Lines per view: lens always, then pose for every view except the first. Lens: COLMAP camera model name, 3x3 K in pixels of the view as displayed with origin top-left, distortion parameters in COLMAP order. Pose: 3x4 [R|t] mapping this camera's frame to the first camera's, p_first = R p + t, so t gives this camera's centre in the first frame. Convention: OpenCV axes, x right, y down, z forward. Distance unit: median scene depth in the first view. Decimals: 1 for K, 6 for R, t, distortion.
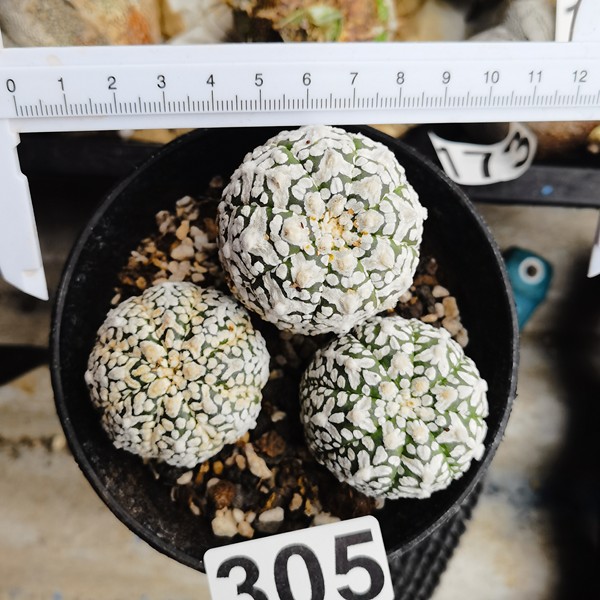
lens RADIAL K [[681.4, 0, 274.4], [0, 681.4, 346.4], [0, 0, 1]] dist [0.007486, 0.022650]
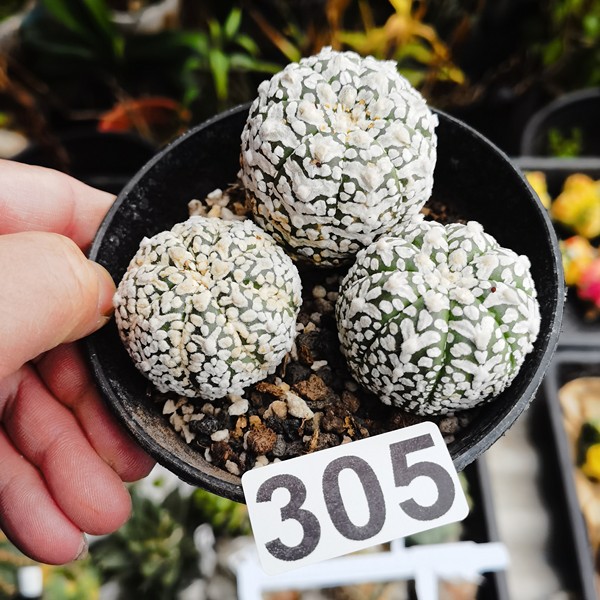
lens RADIAL K [[706.1, 0, 278.0], [0, 706.1, 323.6], [0, 0, 1]] dist [0.039114, -0.402410]
pose [[0.994121, -0.090267, -0.059790, 0.015269], [0.058495, 0.912454, -0.404976, 0.526696], [0.091112, 0.399097, 0.912370, 0.113039]]
